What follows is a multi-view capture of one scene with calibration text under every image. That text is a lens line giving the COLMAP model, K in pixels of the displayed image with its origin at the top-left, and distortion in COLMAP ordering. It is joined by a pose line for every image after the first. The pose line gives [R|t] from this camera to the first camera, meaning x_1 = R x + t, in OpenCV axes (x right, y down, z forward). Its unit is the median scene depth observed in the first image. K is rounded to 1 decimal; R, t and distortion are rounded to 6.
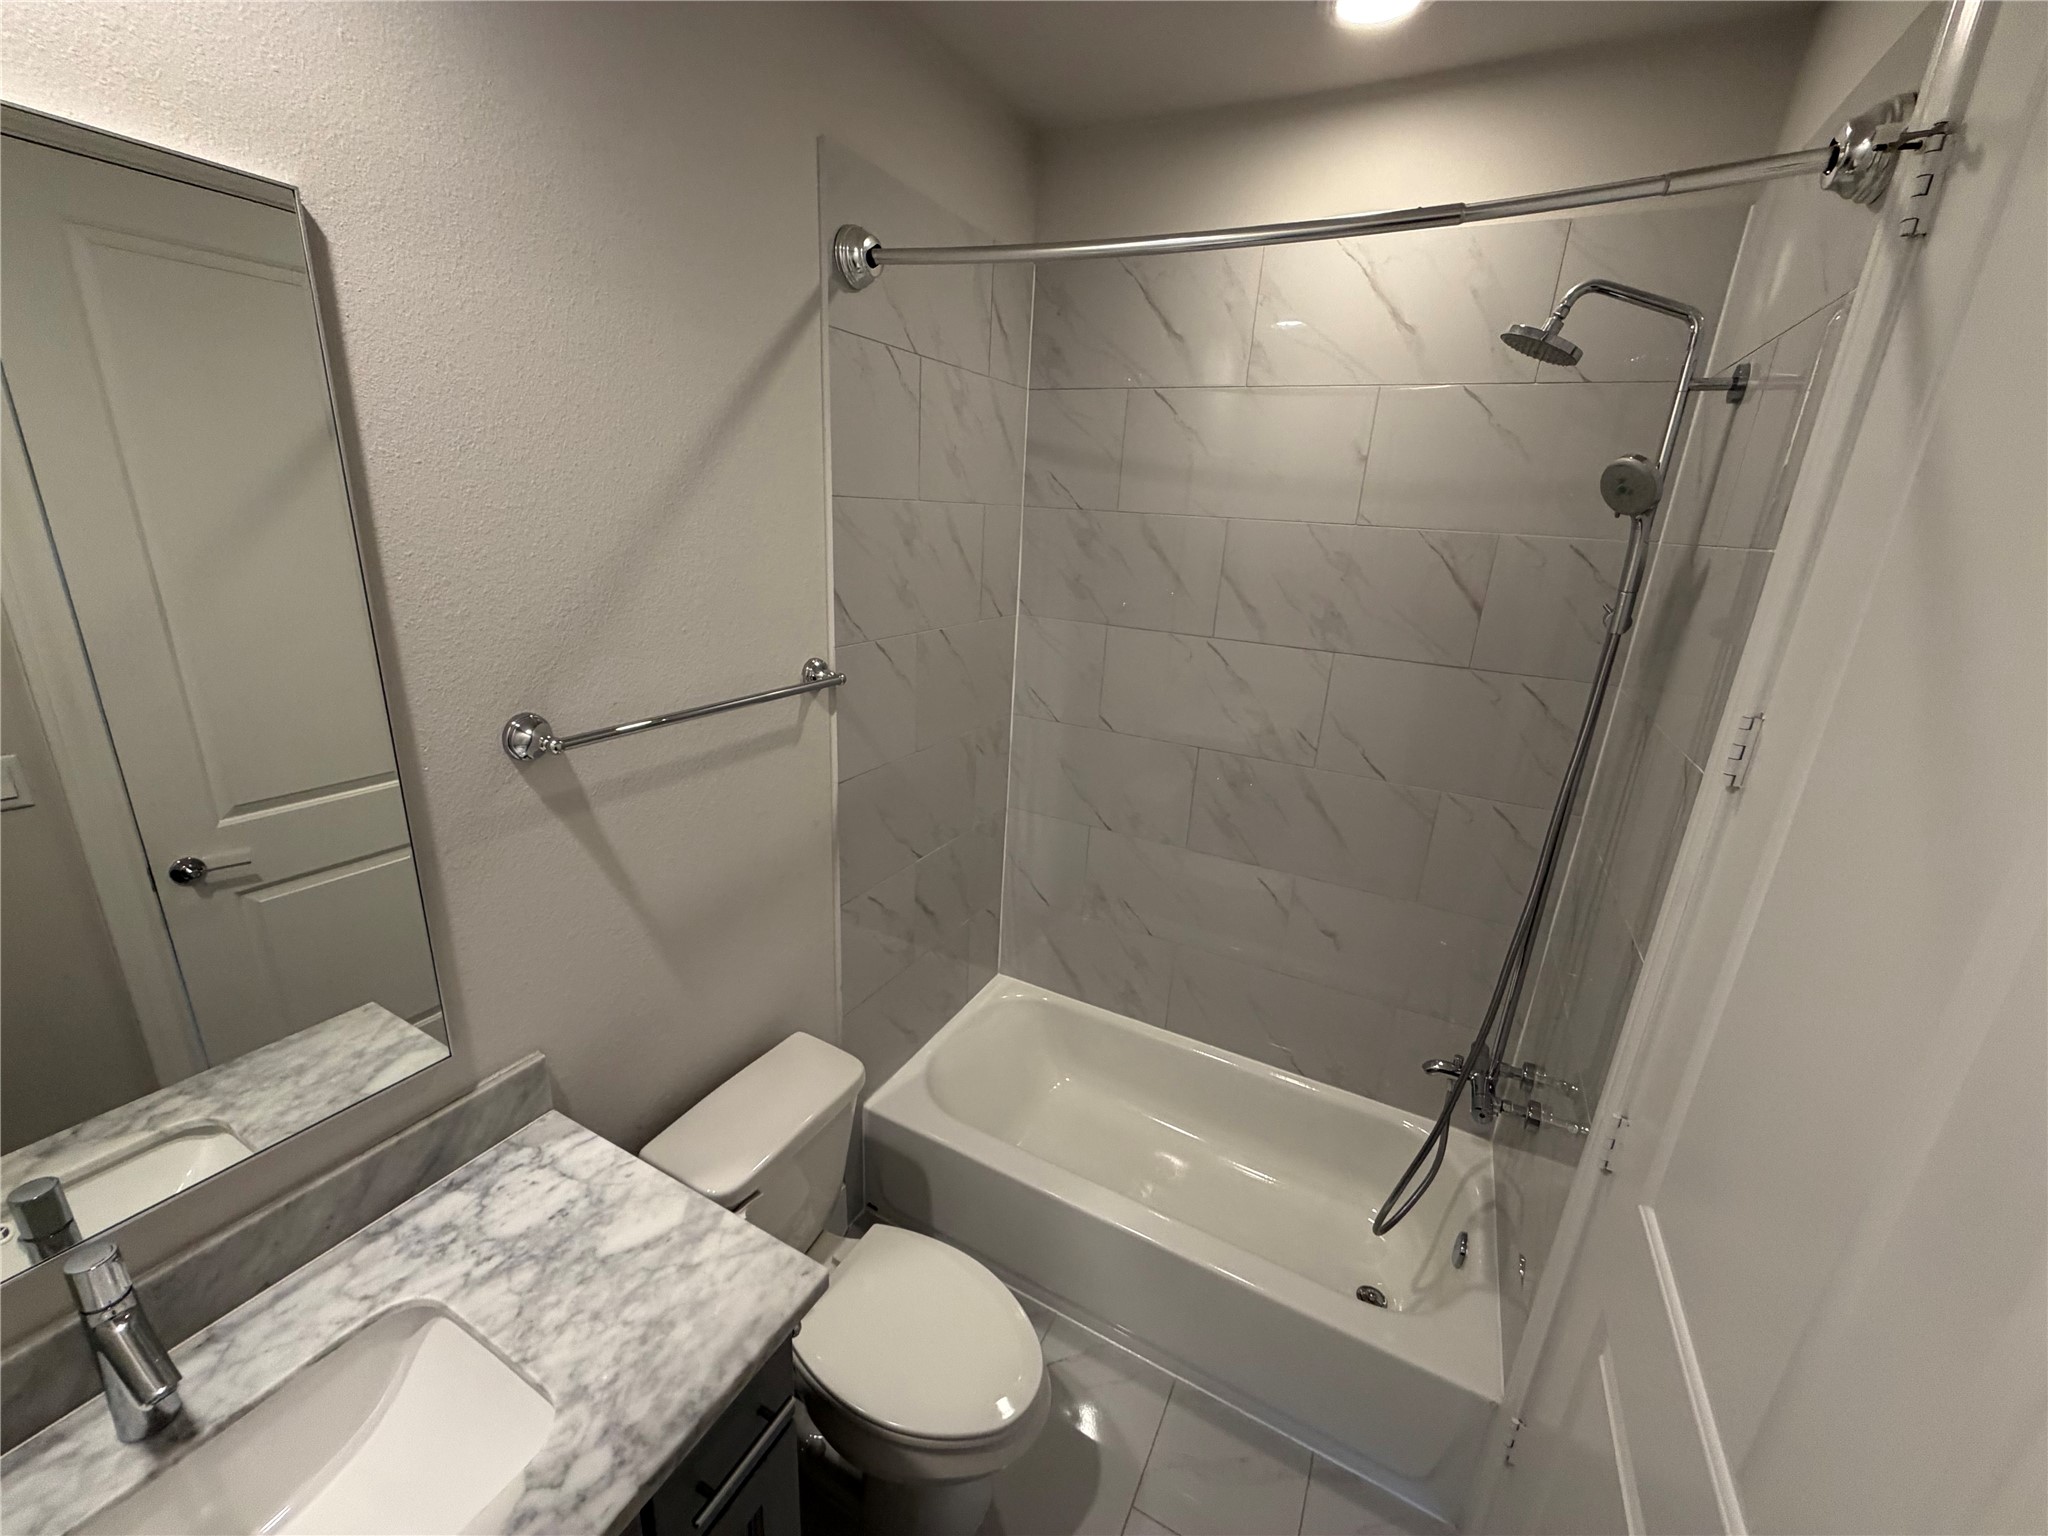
lens RADIAL K [[817.4, 0, 1020.7], [0, 817.4, 769.5], [0, 0, 1]] dist [0.000240, 0.000207]
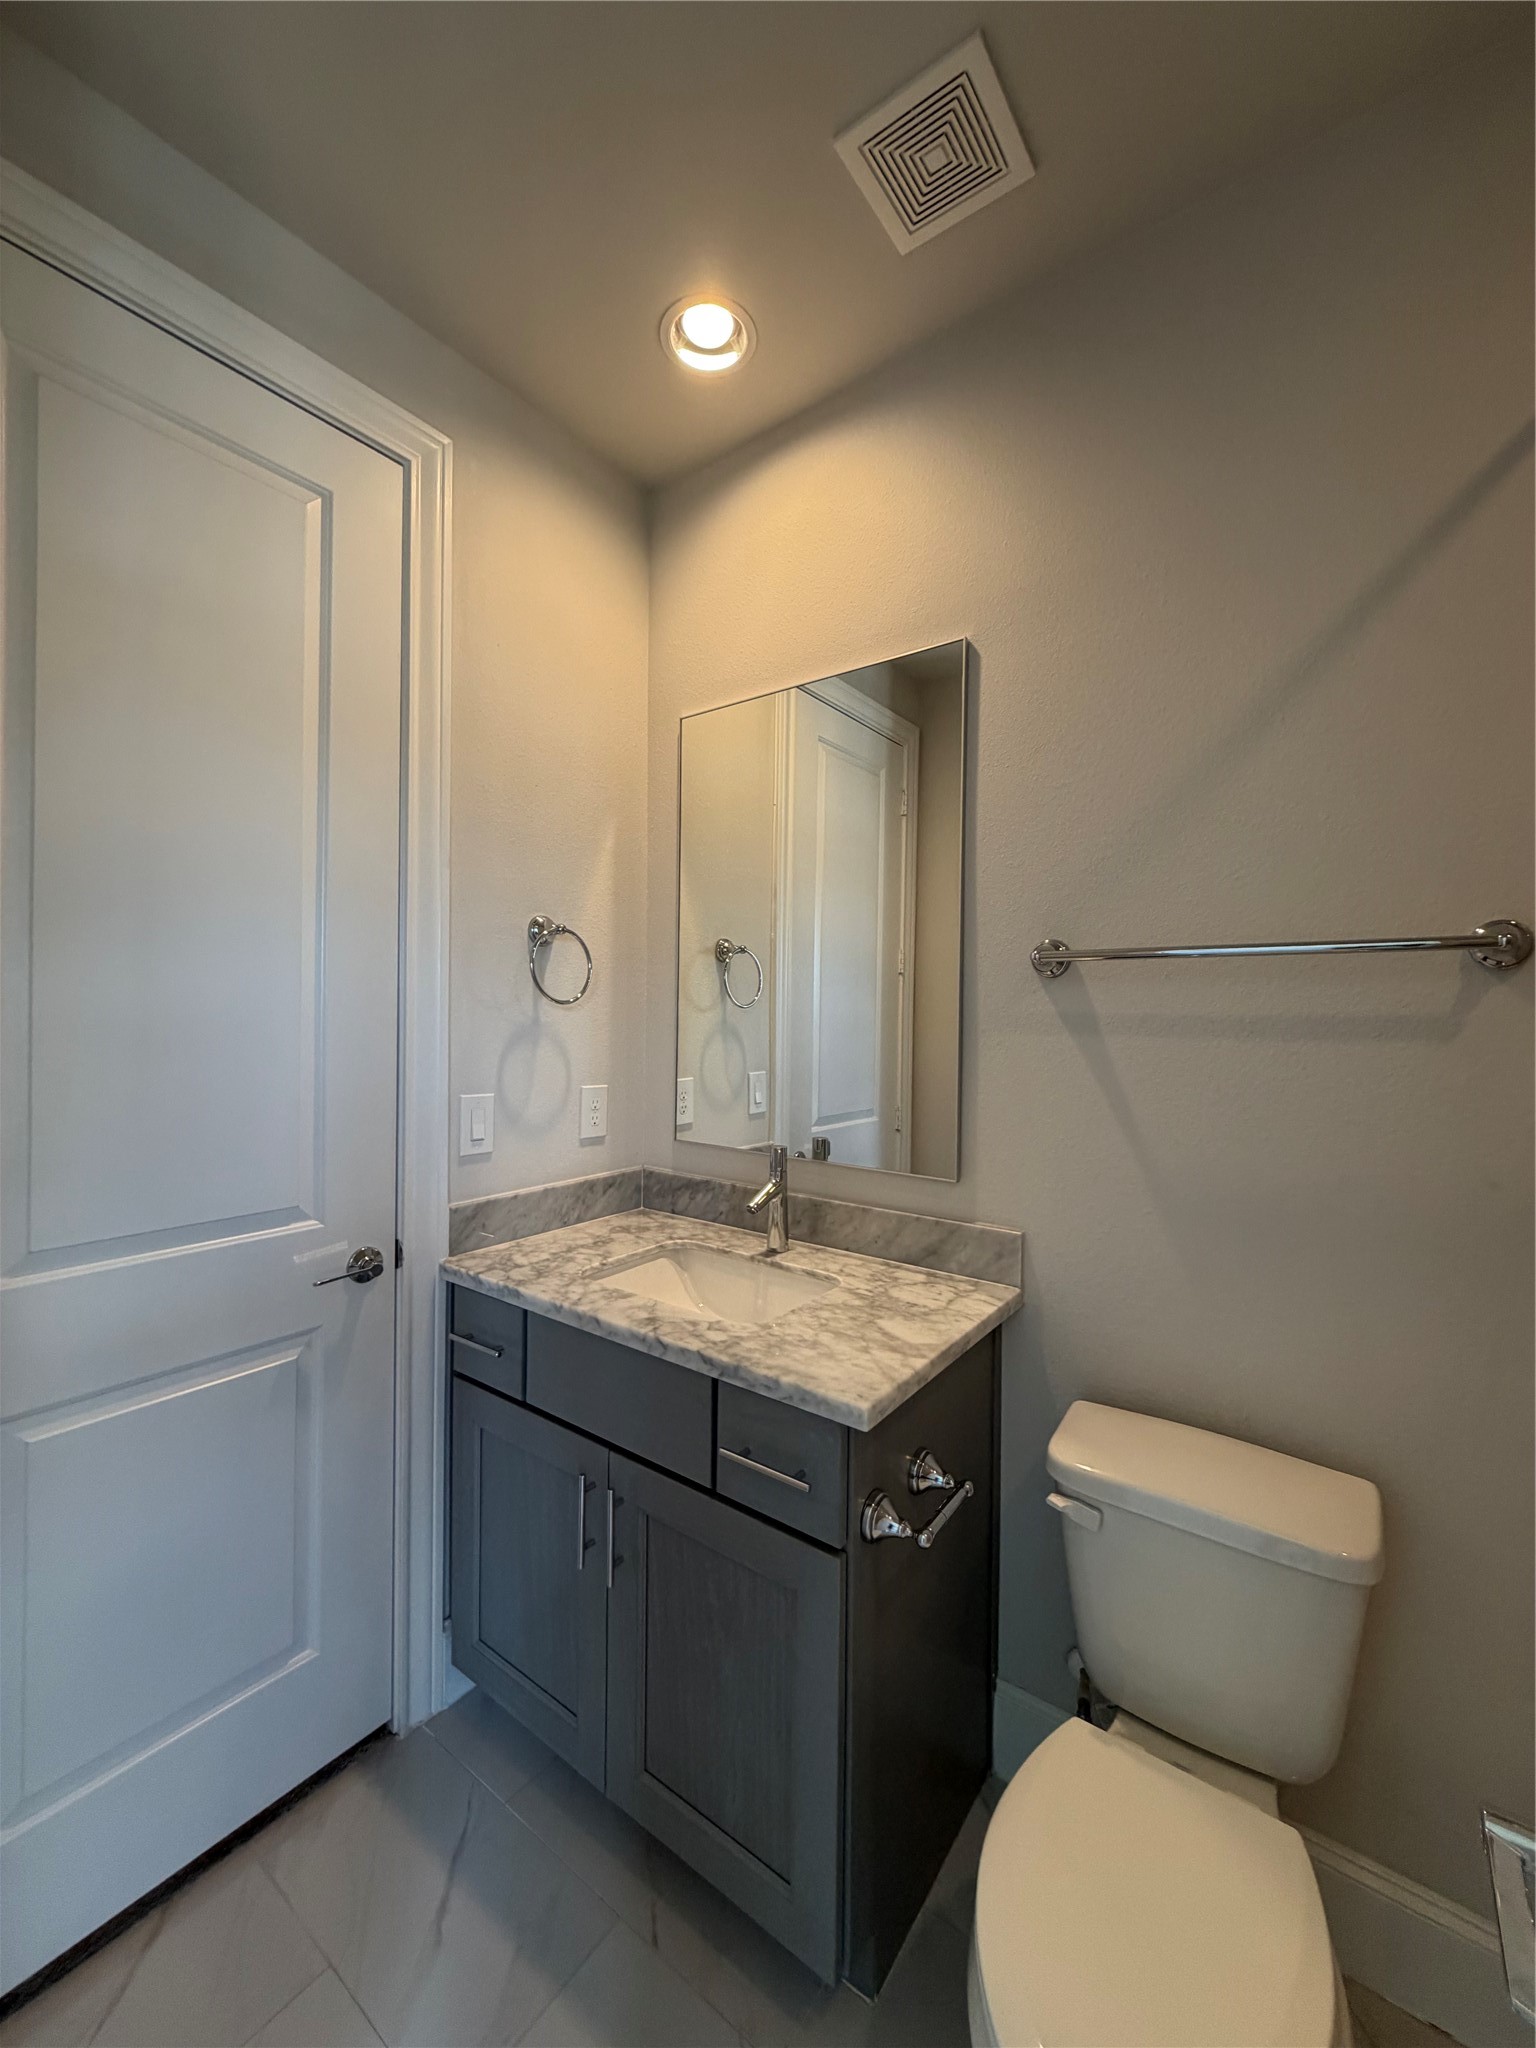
lens RADIAL K [[817.4, 0, 767.5], [0, 817.4, 1017.0], [0, 0, 1]] dist [0.000240, 0.000207]
pose [[-0.150683, -0.045607, -0.987530, 0.759977], [-0.314202, 0.949347, 0.004099, 0.191142], [0.937322, 0.310901, -0.157380, 0.873844]]
